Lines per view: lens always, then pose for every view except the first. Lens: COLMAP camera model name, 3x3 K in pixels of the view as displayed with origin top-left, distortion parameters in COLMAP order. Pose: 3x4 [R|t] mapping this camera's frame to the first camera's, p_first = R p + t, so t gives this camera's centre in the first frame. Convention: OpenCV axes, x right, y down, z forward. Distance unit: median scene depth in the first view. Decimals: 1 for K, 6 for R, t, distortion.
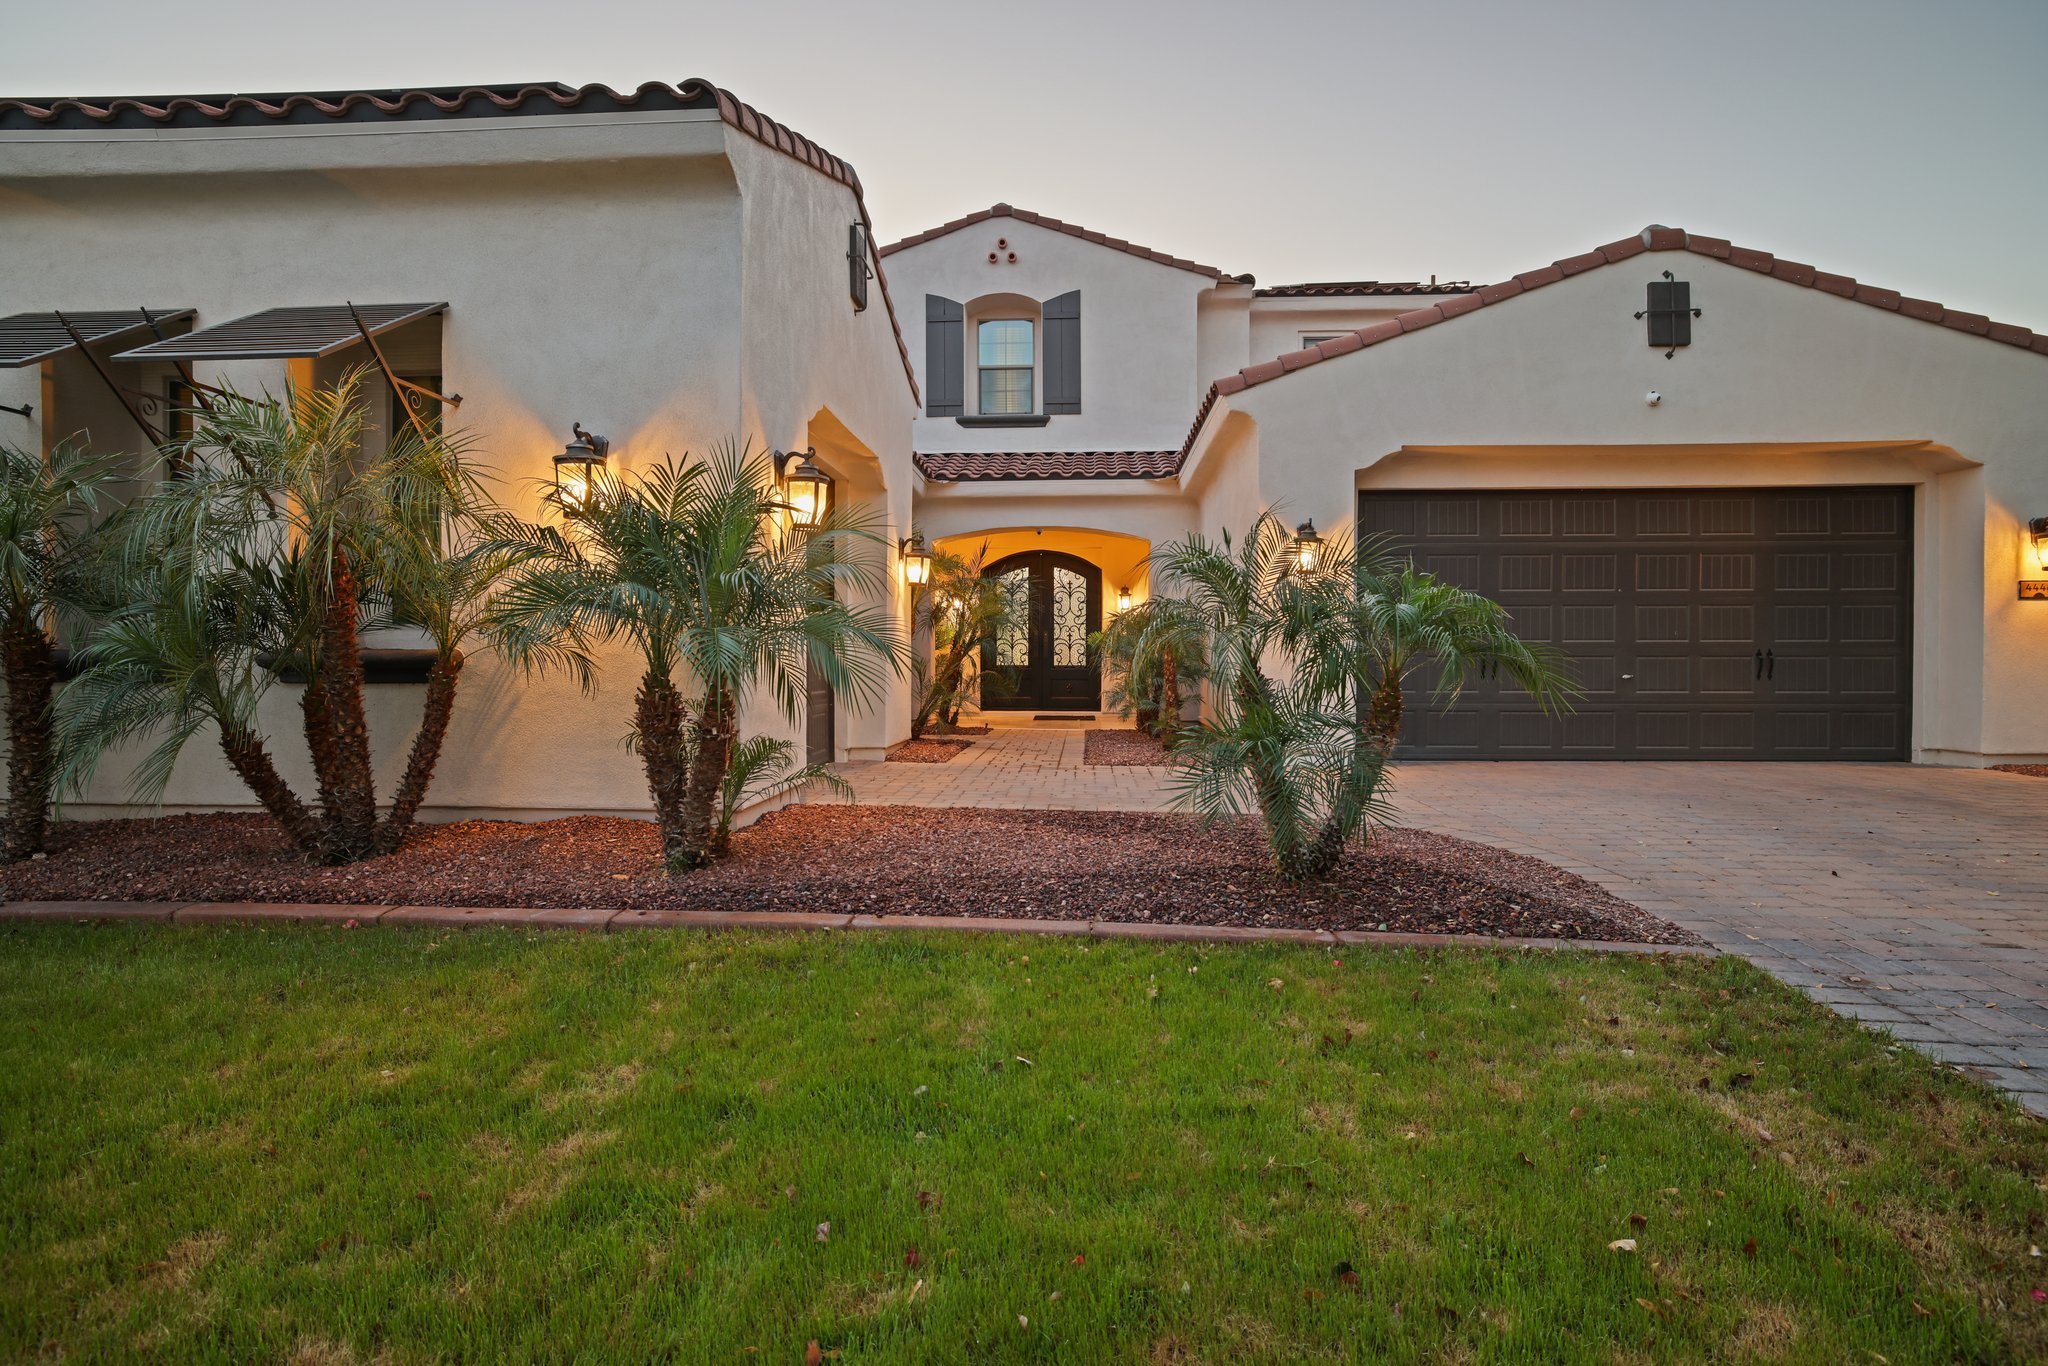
lens RADIAL K [[1100.5, 0, 1026.8], [0, 1100.5, 682.8], [0, 0, 1]] dist [-0.020225, 0.001575]
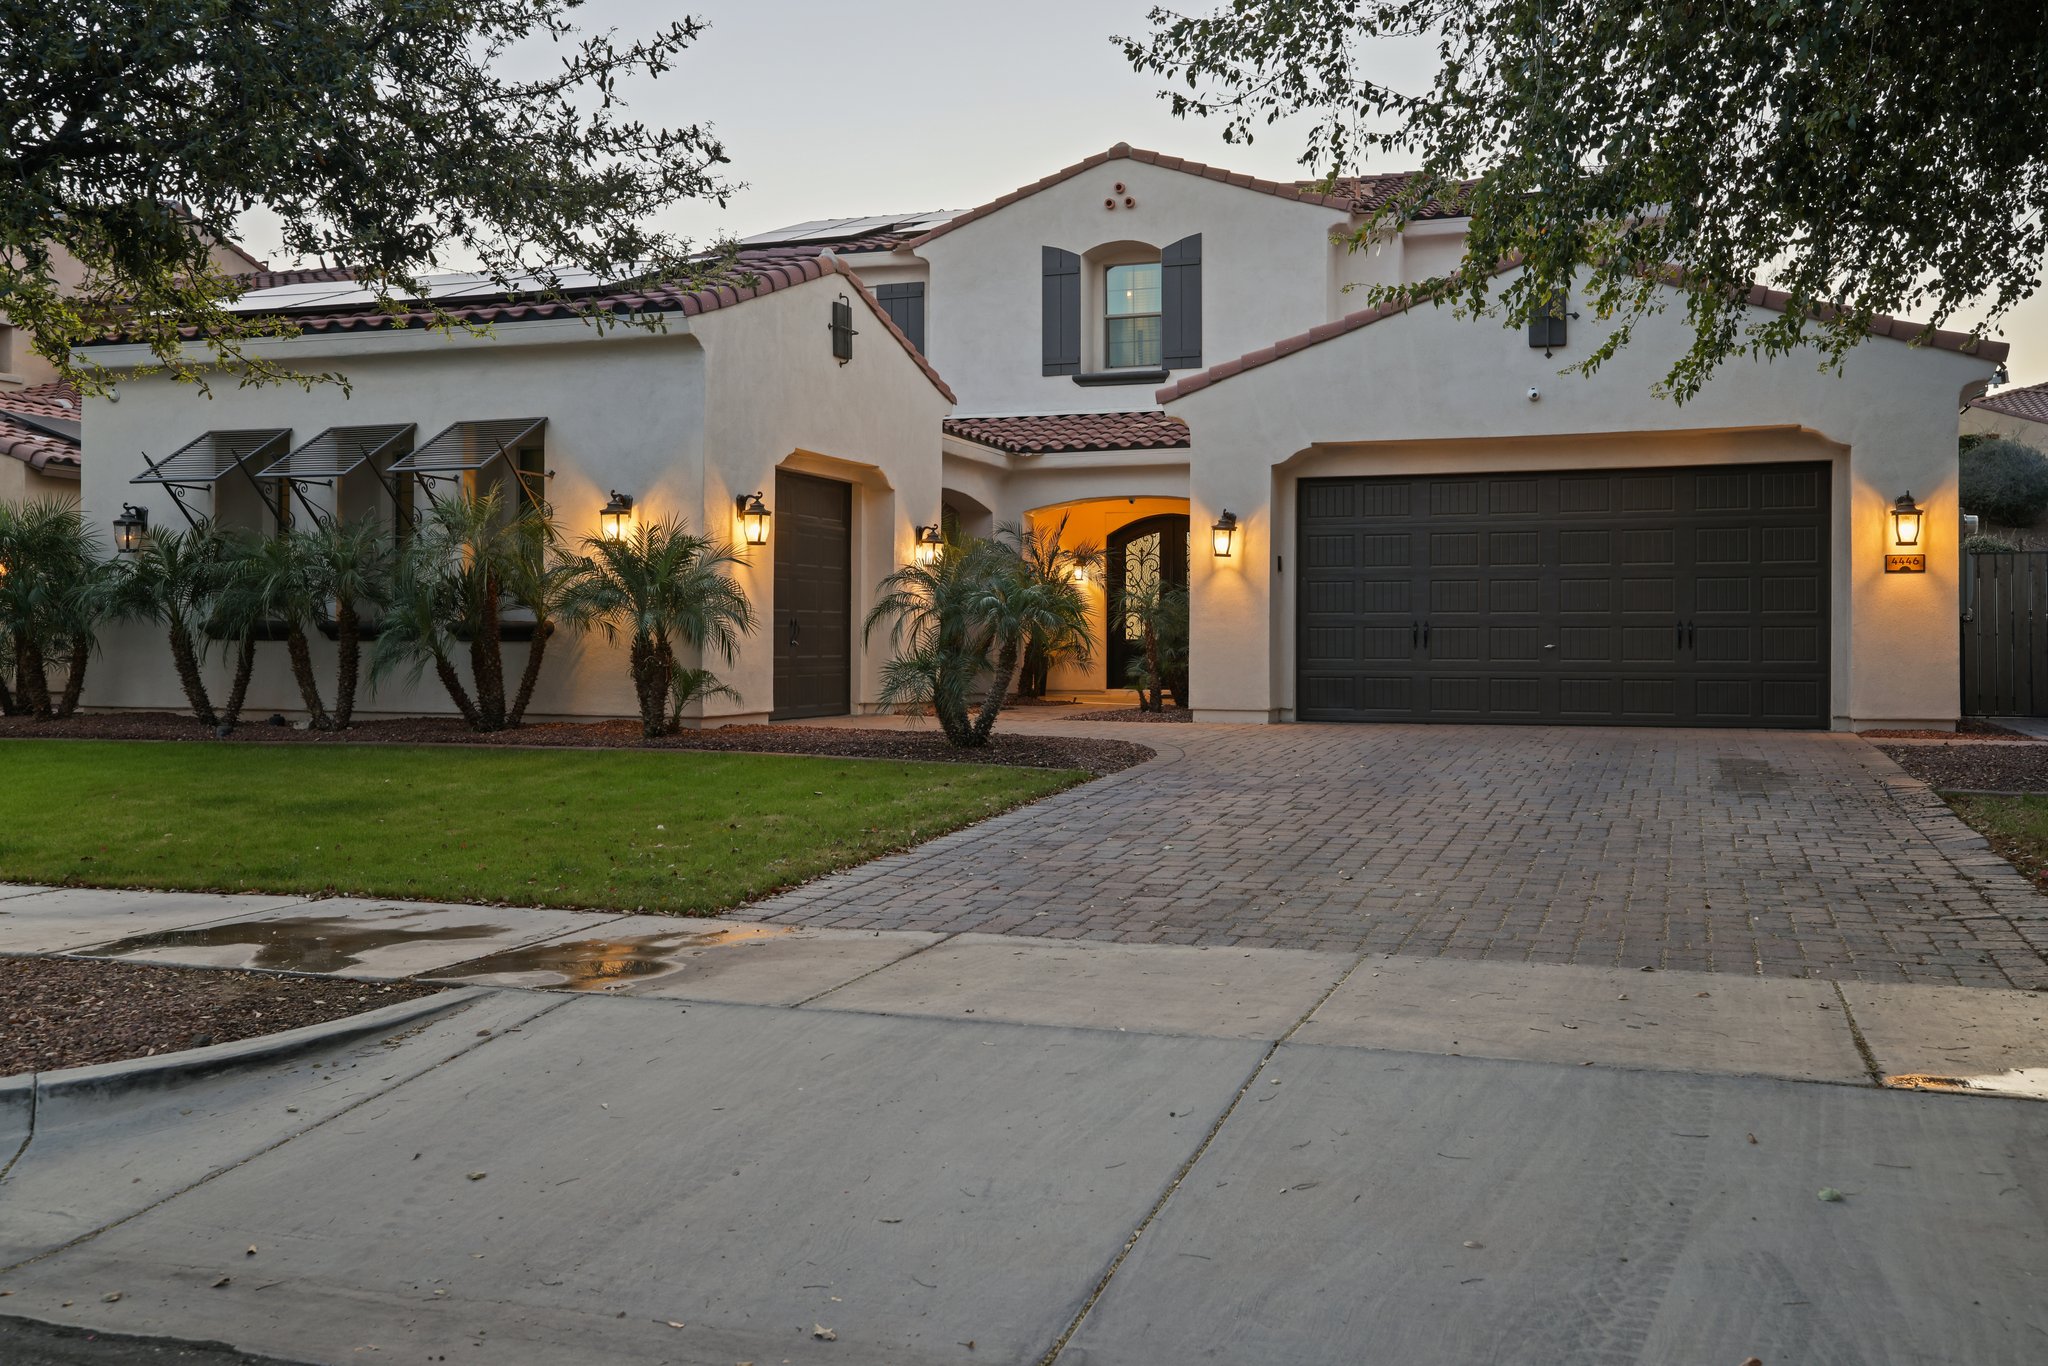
lens RADIAL K [[1894.8, 0, 1023.6], [0, 1894.8, 676.1], [0, 0, 1]] dist [0.007926, 0.000000]
pose [[0.958995, 0.006797, -0.283343, 0.636635], [-0.007665, 0.999969, -0.001954, 0.033795], [0.283321, 0.004046, 0.959017, -1.010013]]
